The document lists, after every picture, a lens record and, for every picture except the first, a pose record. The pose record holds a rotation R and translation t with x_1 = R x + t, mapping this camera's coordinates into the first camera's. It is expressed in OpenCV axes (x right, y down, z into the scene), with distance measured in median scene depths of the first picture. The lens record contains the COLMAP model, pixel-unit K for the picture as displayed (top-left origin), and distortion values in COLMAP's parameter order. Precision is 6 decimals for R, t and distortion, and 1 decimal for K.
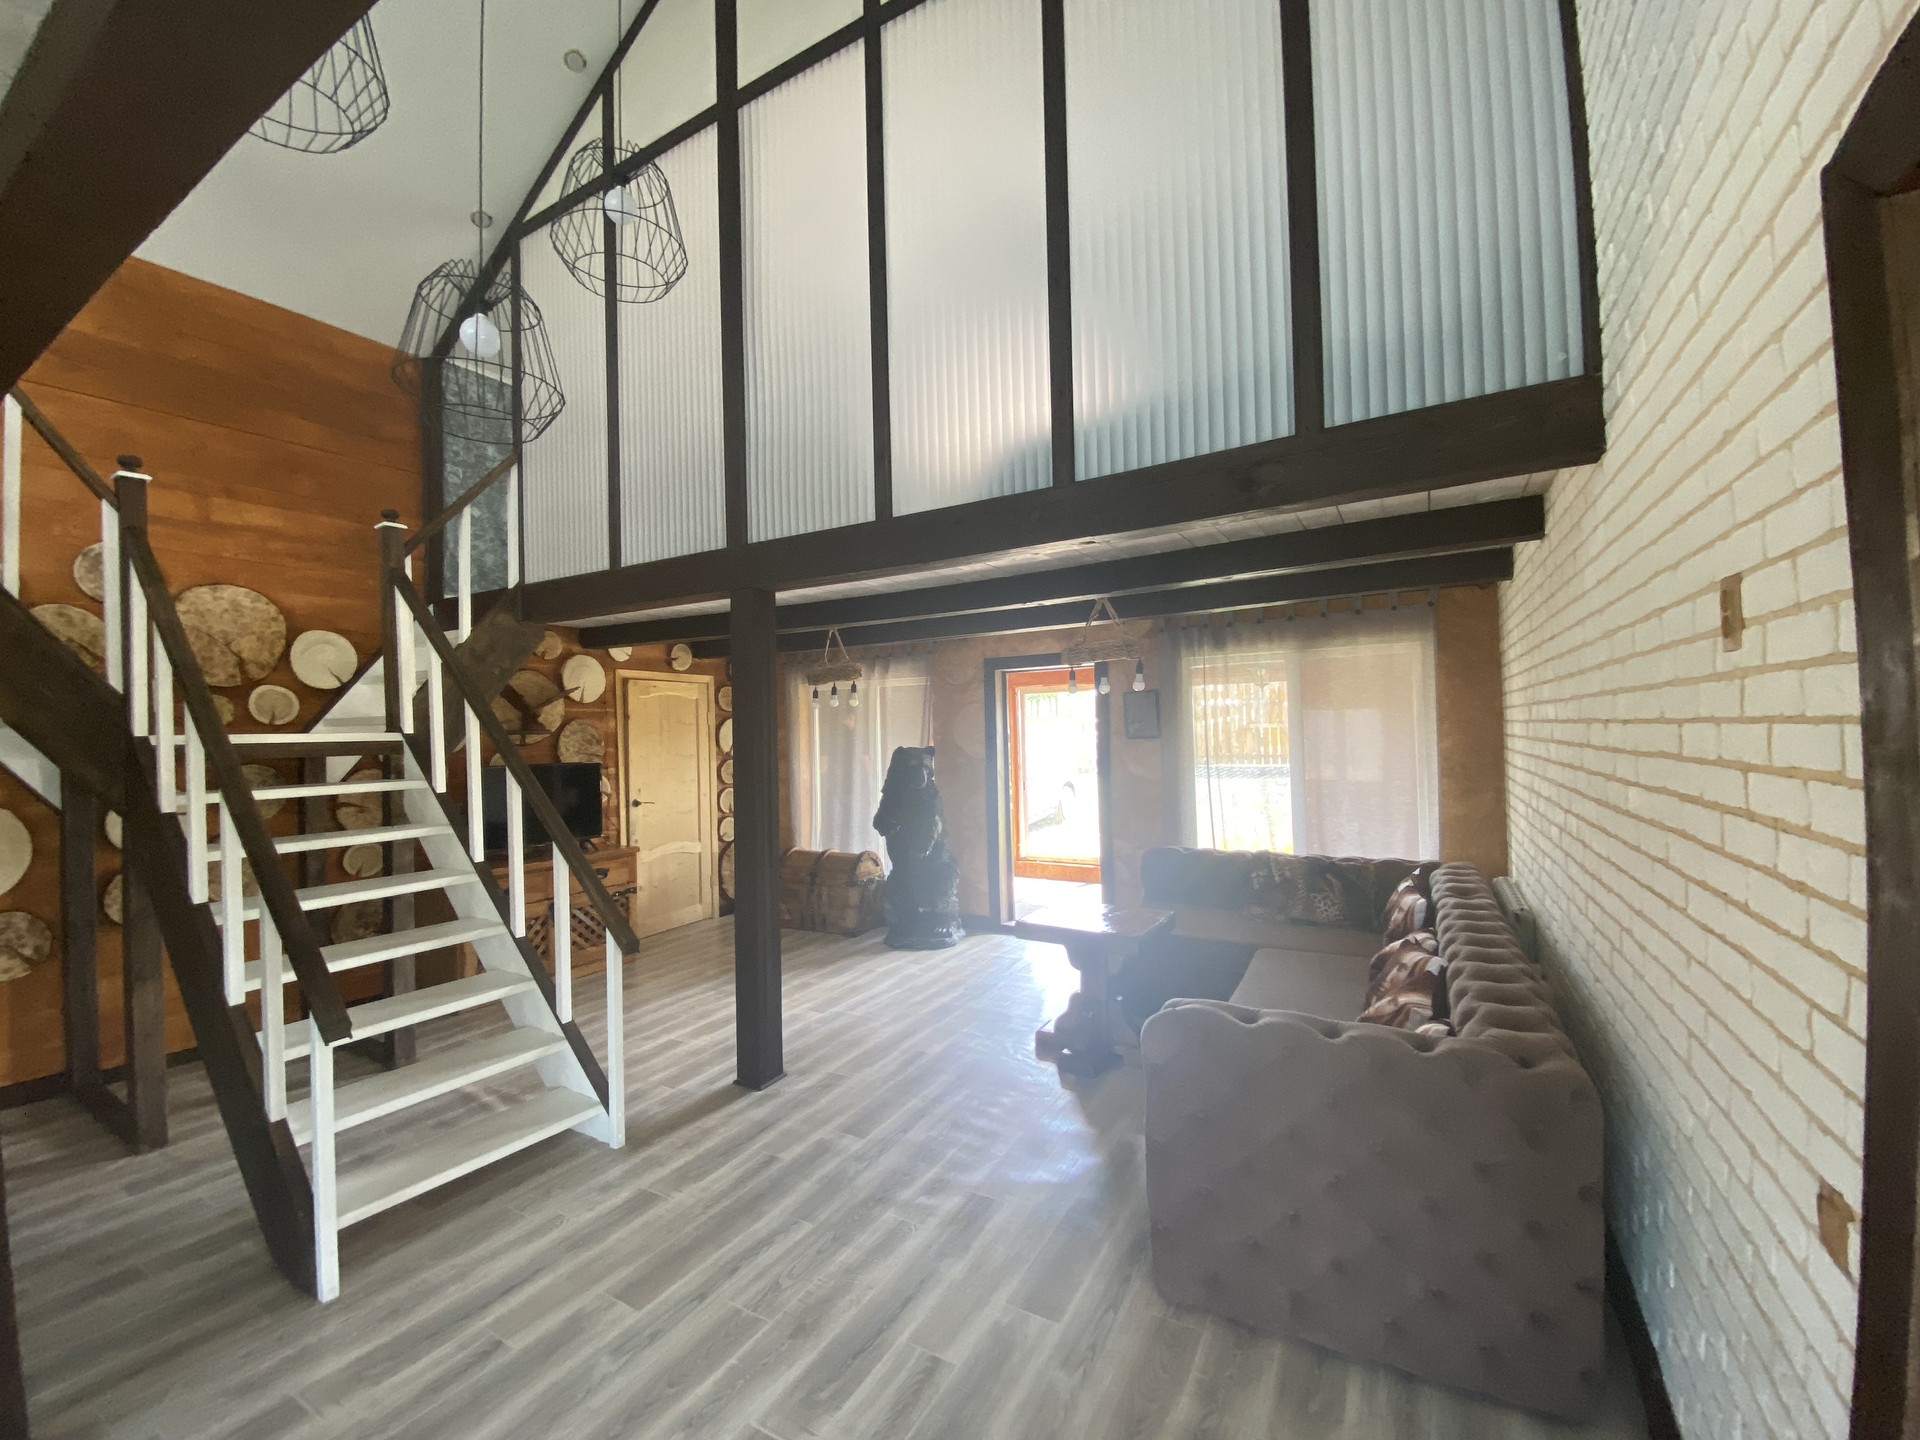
lens RADIAL K [[782.6, 0, 967.7], [0, 782.6, 719.7], [0, 0, 1]] dist [0.011608, -0.015602]
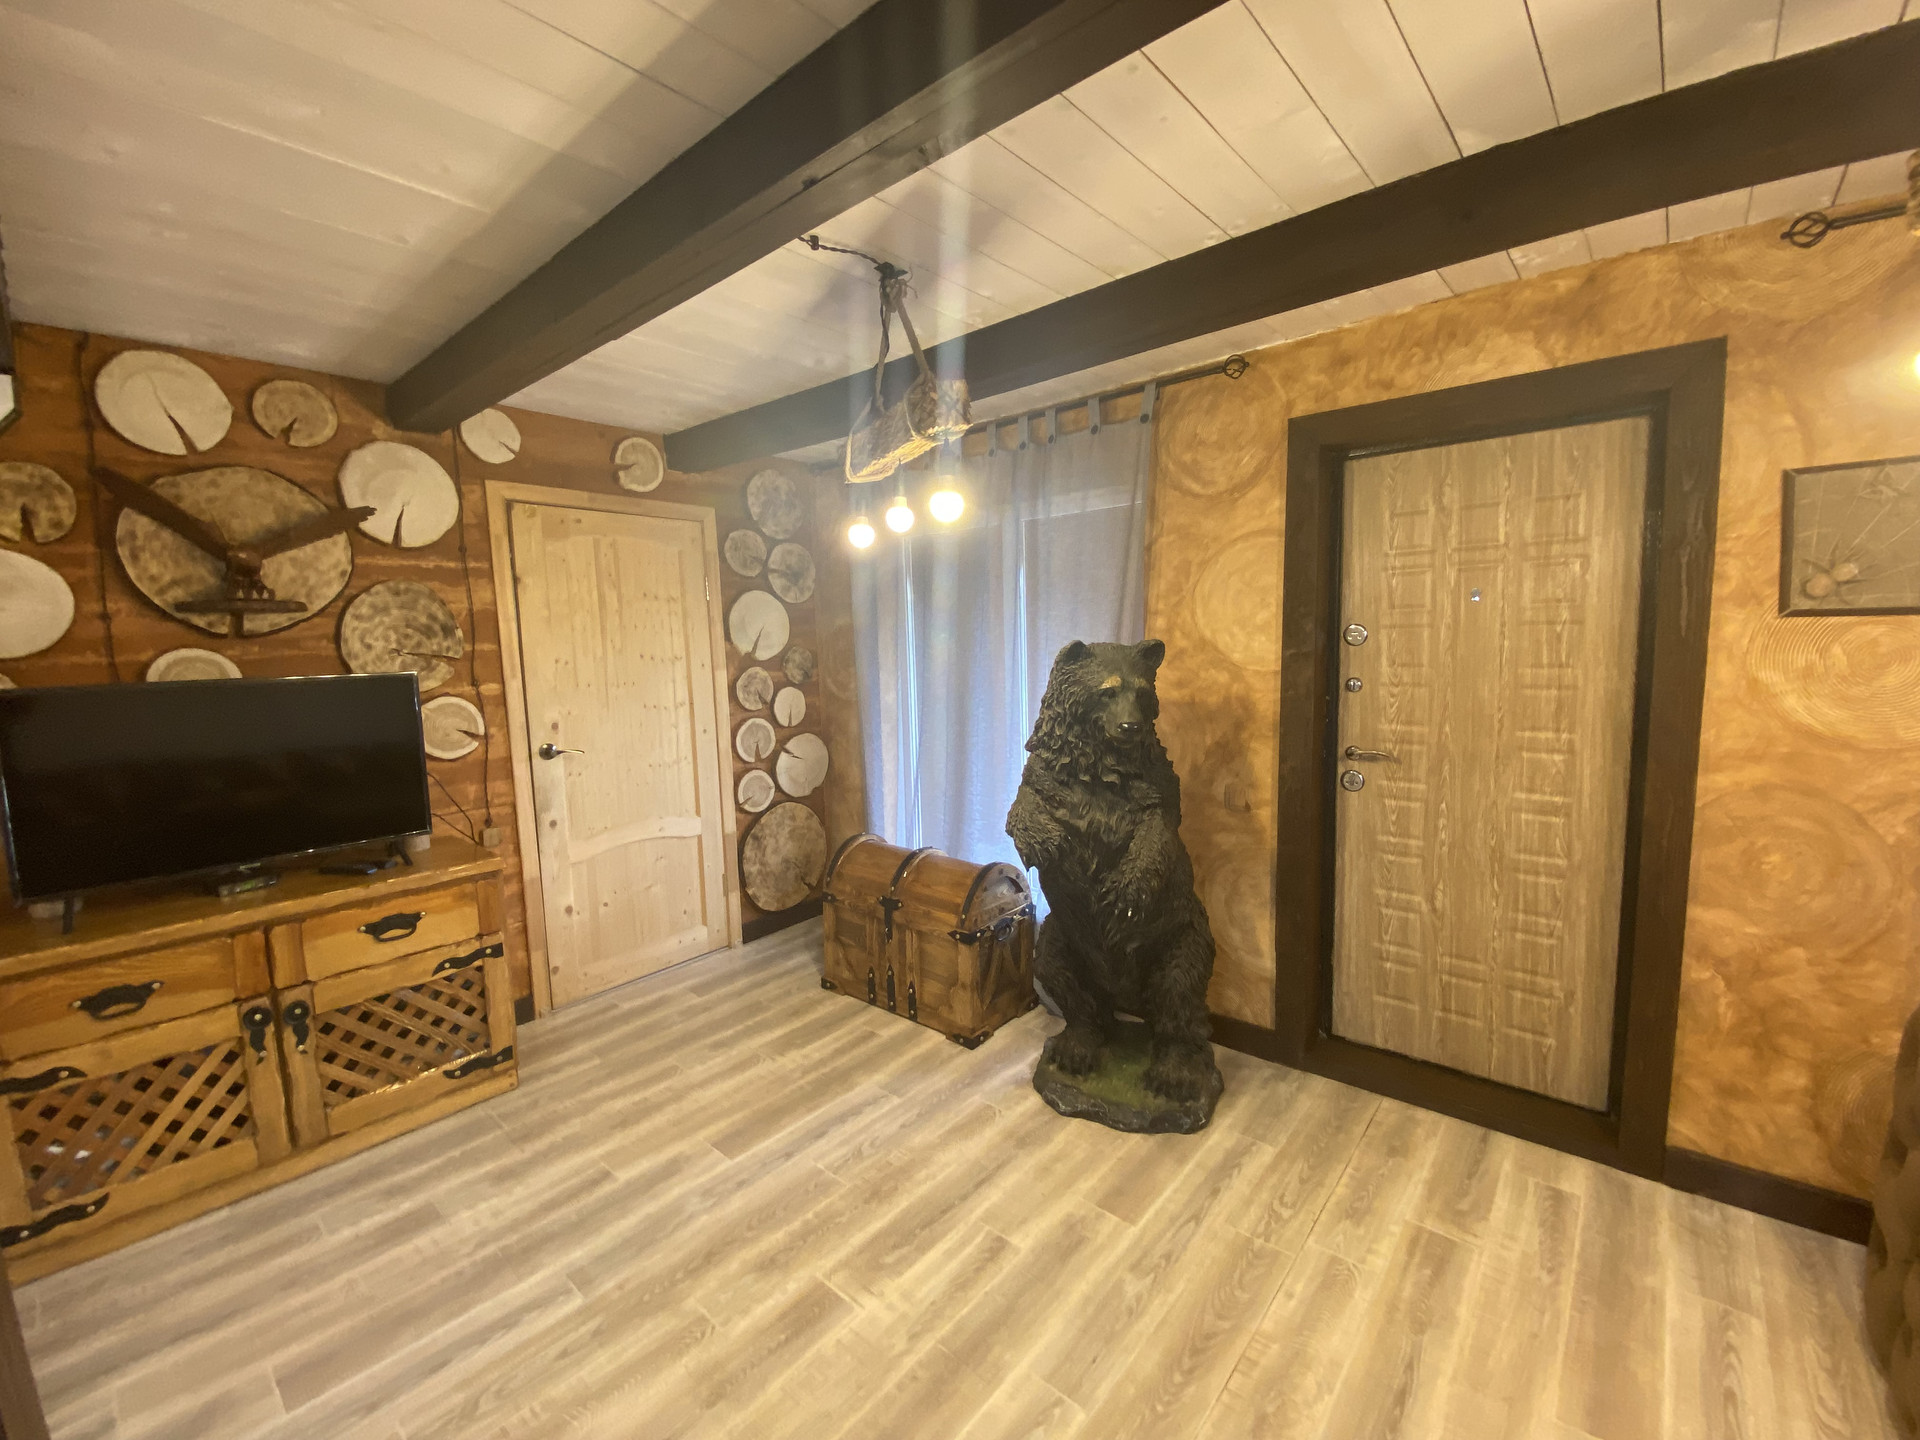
lens RADIAL K [[782.6, 0, 984.4], [0, 782.6, 715.4], [0, 0, 1]] dist [0.011608, -0.015602]
pose [[0.985927, 0.016688, -0.166344, -0.074013], [0.003274, 0.992887, 0.119012, 0.028213], [0.167147, -0.117882, 0.978859, 0.679848]]
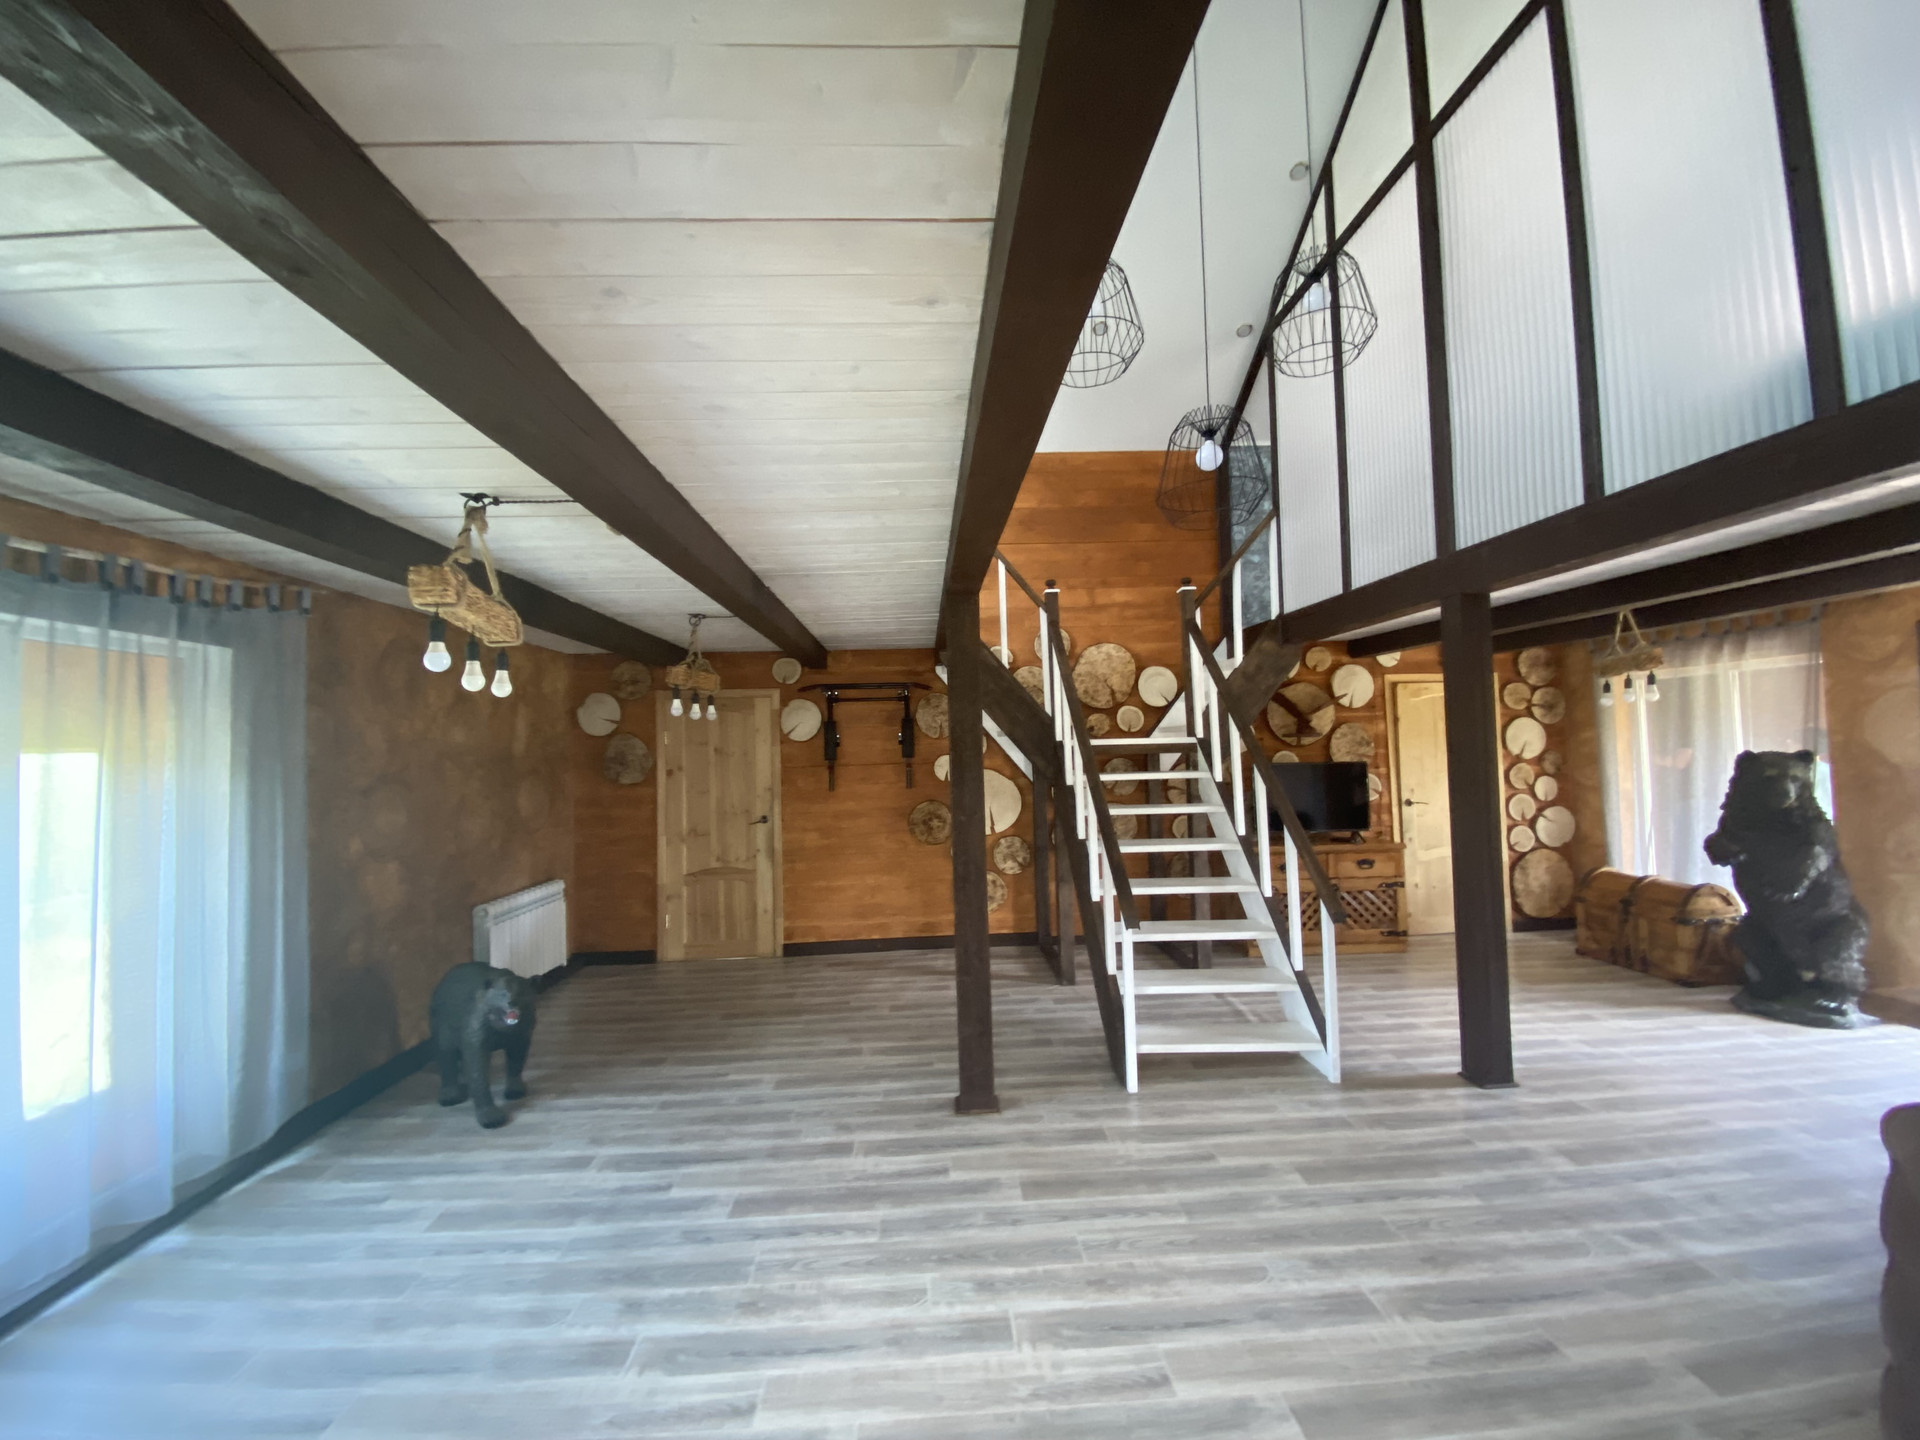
lens RADIAL K [[782.6, 0, 950.1], [0, 782.6, 717.3], [0, 0, 1]] dist [0.011608, -0.015602]
pose [[0.533575, -0.025921, -0.845356, 0.163977], [0.023143, 0.999603, -0.016043, -0.004484], [0.845436, -0.011004, 0.533963, -0.080216]]
